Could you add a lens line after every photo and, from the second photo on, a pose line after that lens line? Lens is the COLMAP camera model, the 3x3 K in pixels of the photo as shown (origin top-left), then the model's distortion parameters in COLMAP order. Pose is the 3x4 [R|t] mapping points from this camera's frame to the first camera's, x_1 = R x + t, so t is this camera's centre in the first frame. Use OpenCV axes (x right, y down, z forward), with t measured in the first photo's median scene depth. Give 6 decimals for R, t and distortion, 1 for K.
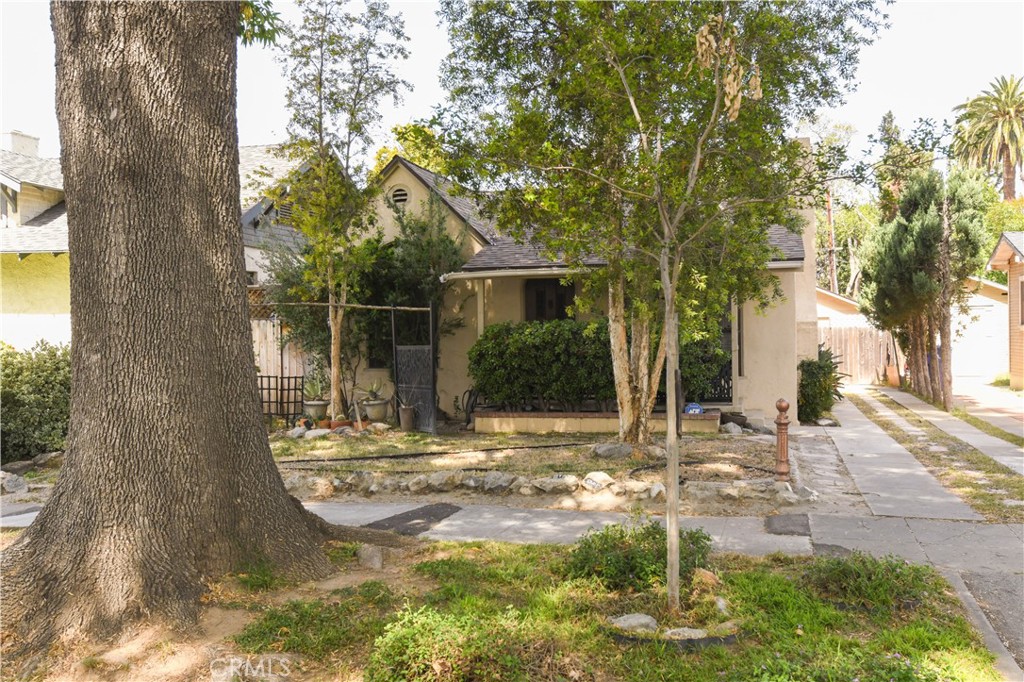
lens RADIAL K [[850.1, 0, 512.0], [0, 850.1, 341.0], [0, 0, 1]] dist [0.000703, 0.000938]
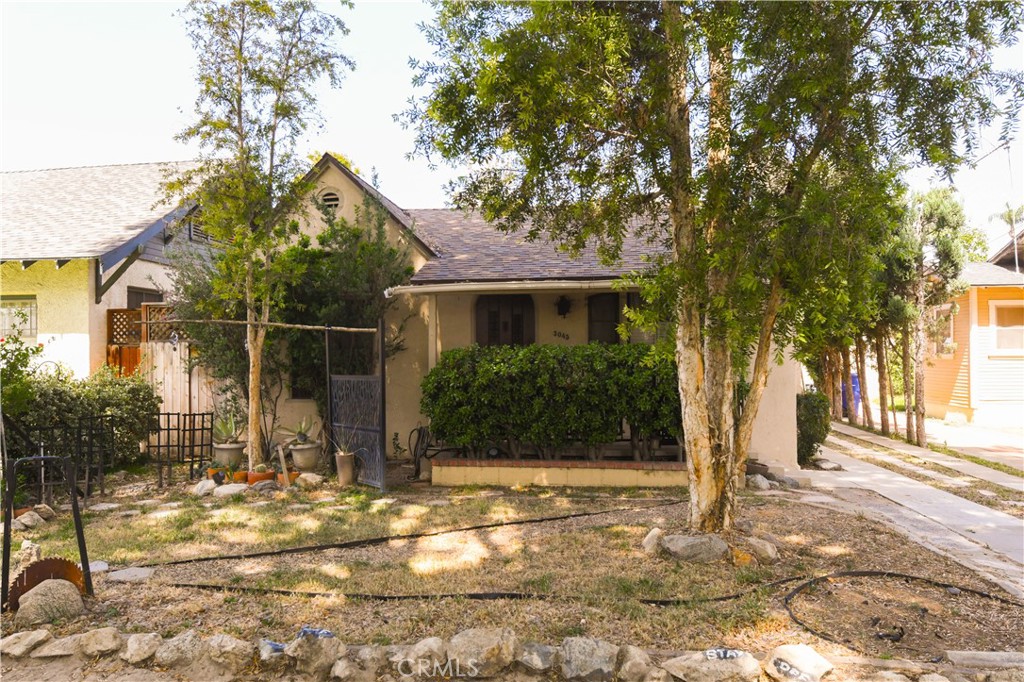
lens RADIAL K [[923.6, 0, 512.0], [0, 923.6, 341.0], [0, 0, 1]] dist [-0.033101, -0.000498]
pose [[0.997497, 0.007508, 0.070310, -0.028085], [-0.005497, 0.999572, -0.028744, -0.002530], [-0.070496, 0.028285, 0.997111, 0.122365]]
